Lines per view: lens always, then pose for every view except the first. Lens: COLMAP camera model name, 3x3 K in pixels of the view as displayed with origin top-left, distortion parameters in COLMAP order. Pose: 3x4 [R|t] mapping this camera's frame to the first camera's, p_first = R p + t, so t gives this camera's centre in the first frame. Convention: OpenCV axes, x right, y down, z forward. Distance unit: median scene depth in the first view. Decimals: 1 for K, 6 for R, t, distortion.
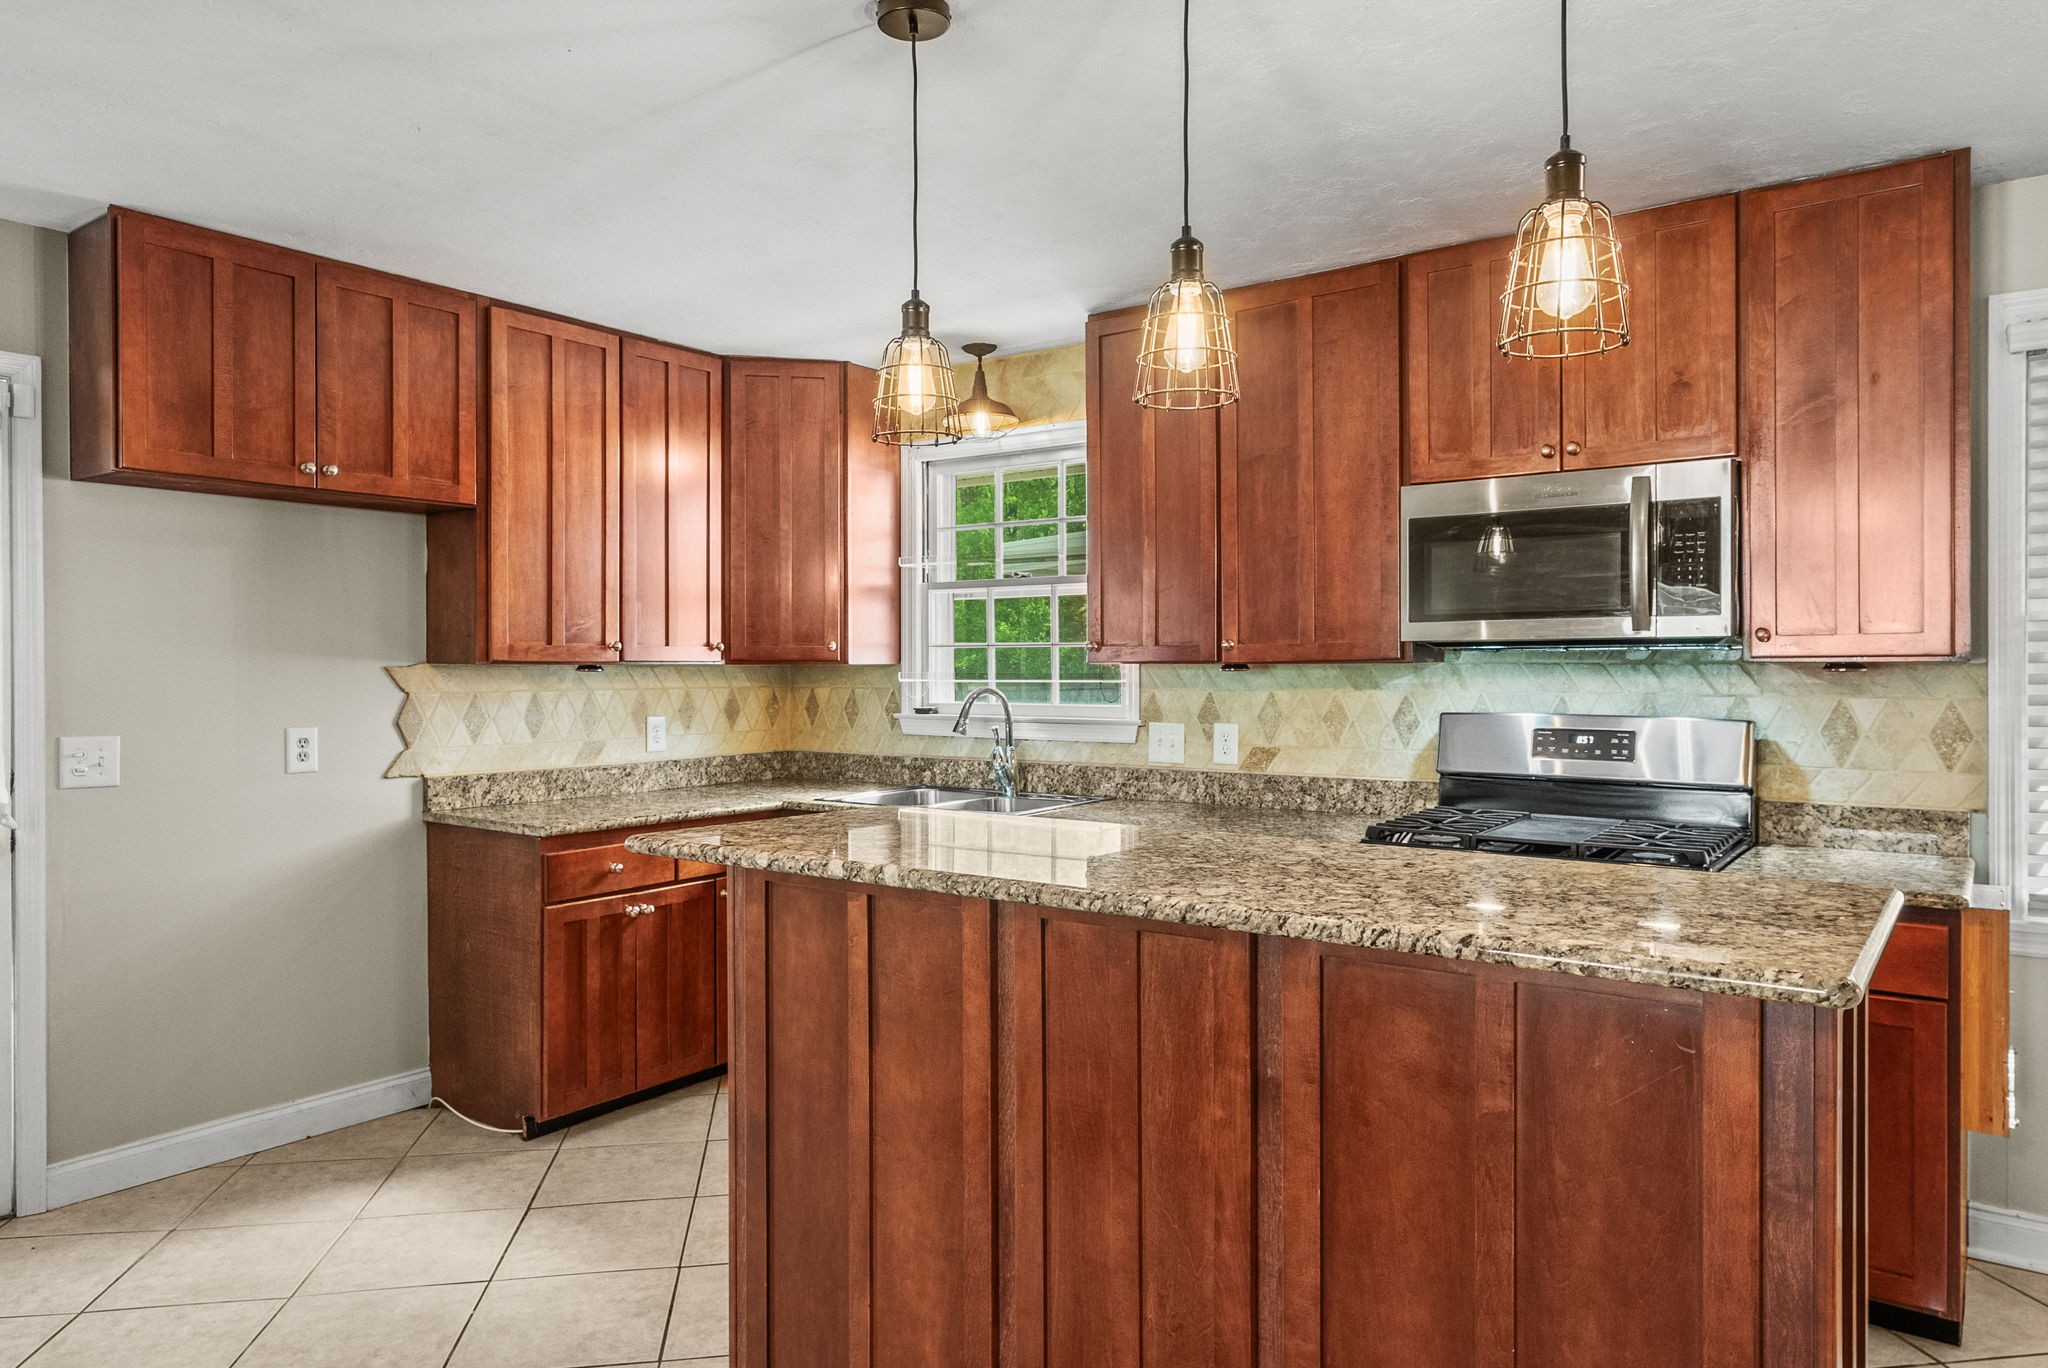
lens RADIAL K [[1314.2, 0, 1014.7], [0, 1314.2, 669.3], [0, 0, 1]] dist [0.006055, 0.006732]
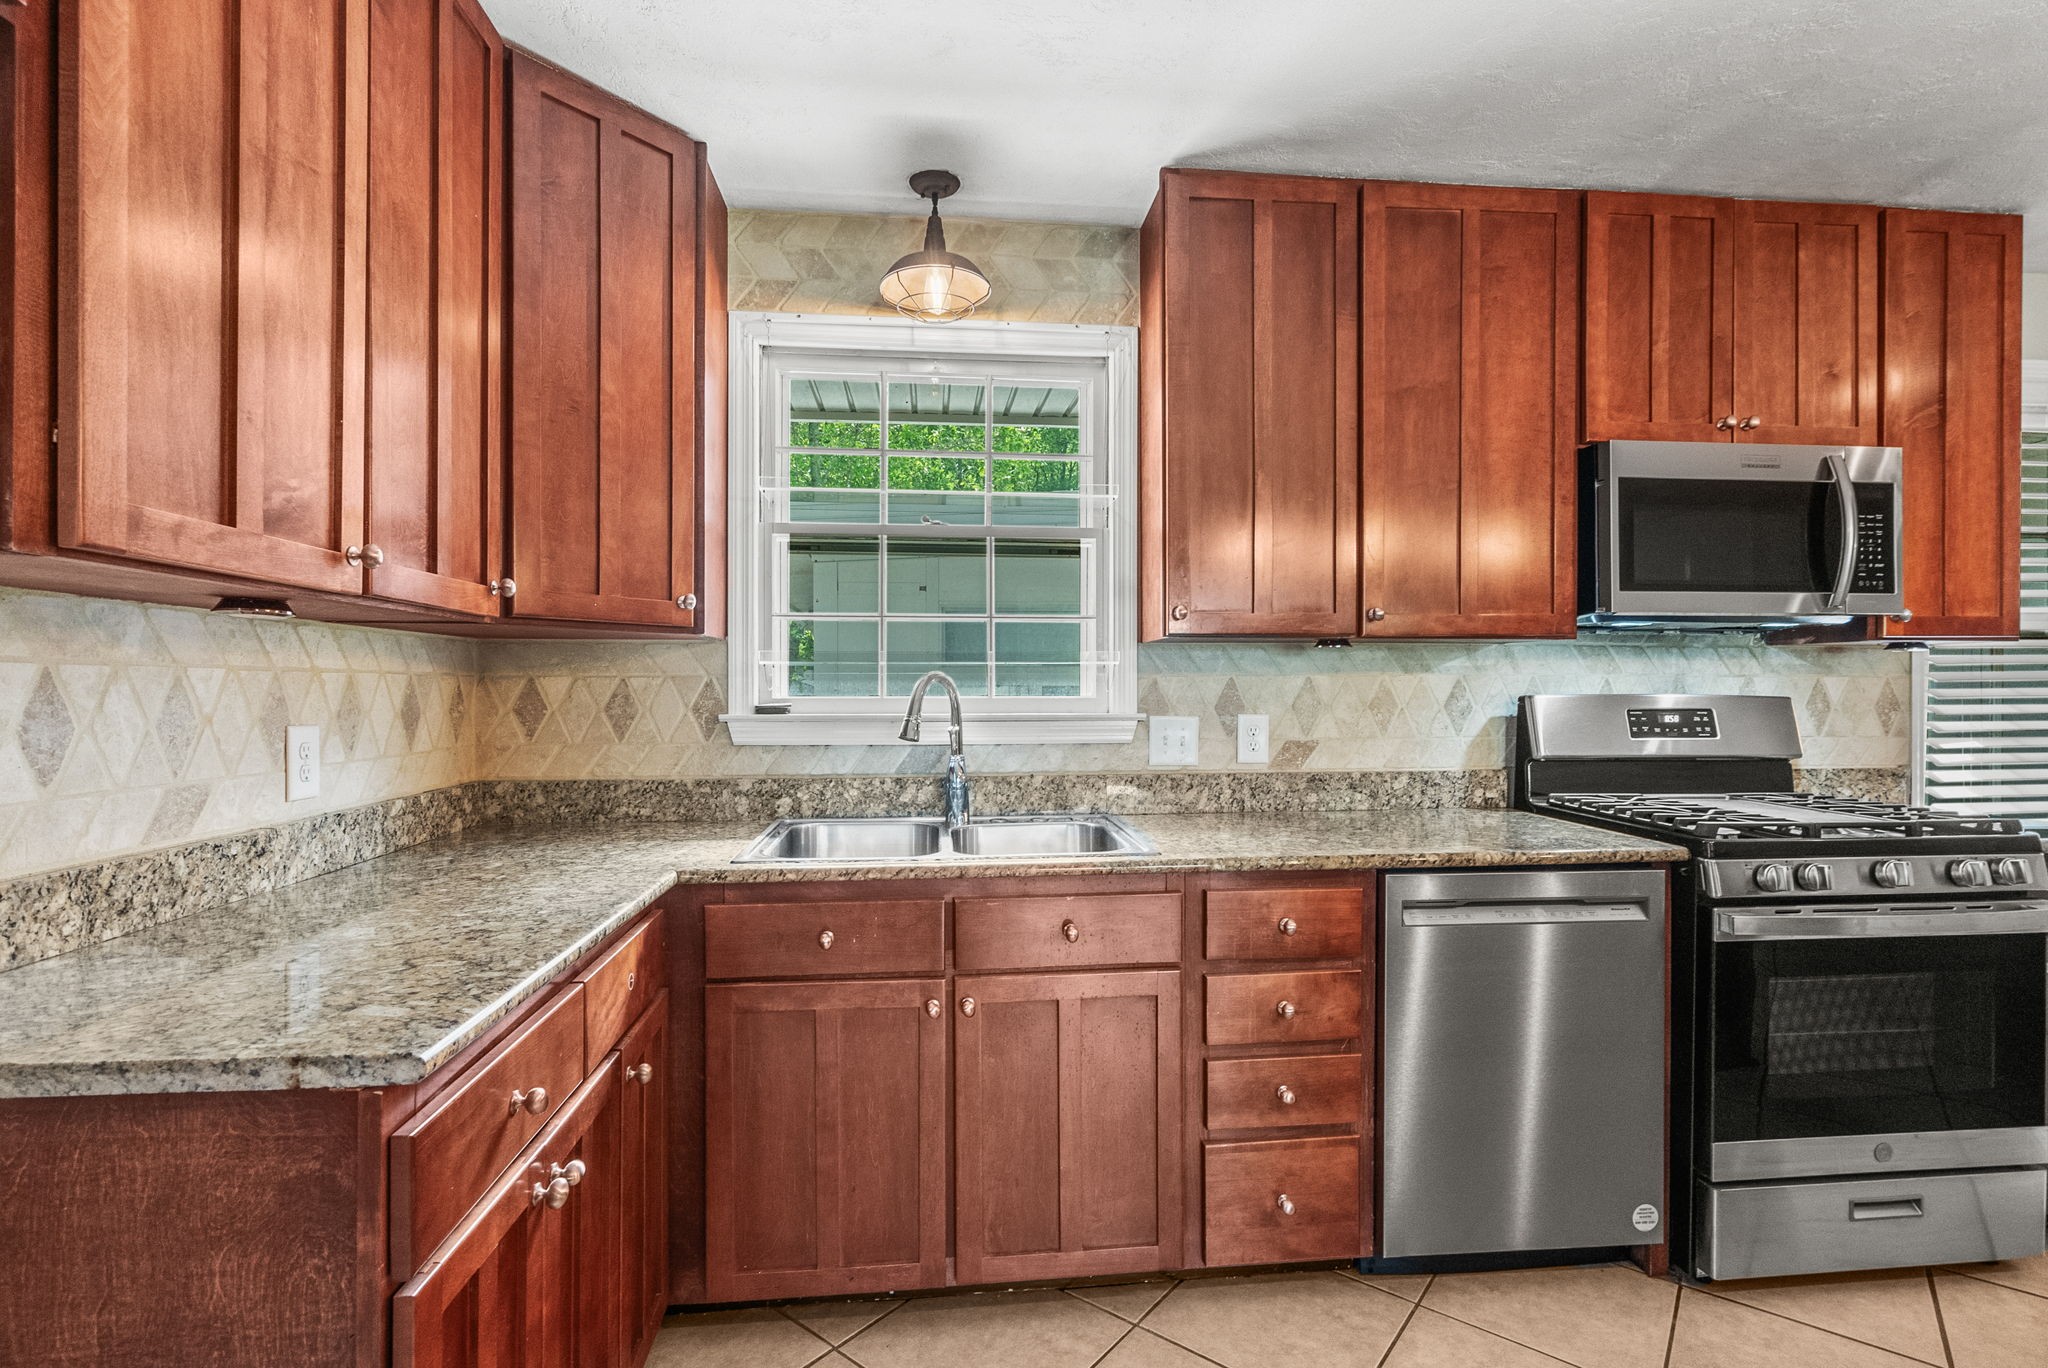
lens RADIAL K [[964.2, 0, 1023.4], [0, 964.2, 686.9], [0, 0, 1]] dist [-0.005492, 0.002264]
pose [[0.742399, 0.002614, 0.669953, -0.374444], [0.000121, 0.999992, -0.004036, 0.027033], [-0.669958, 0.003077, 0.742392, 0.664922]]
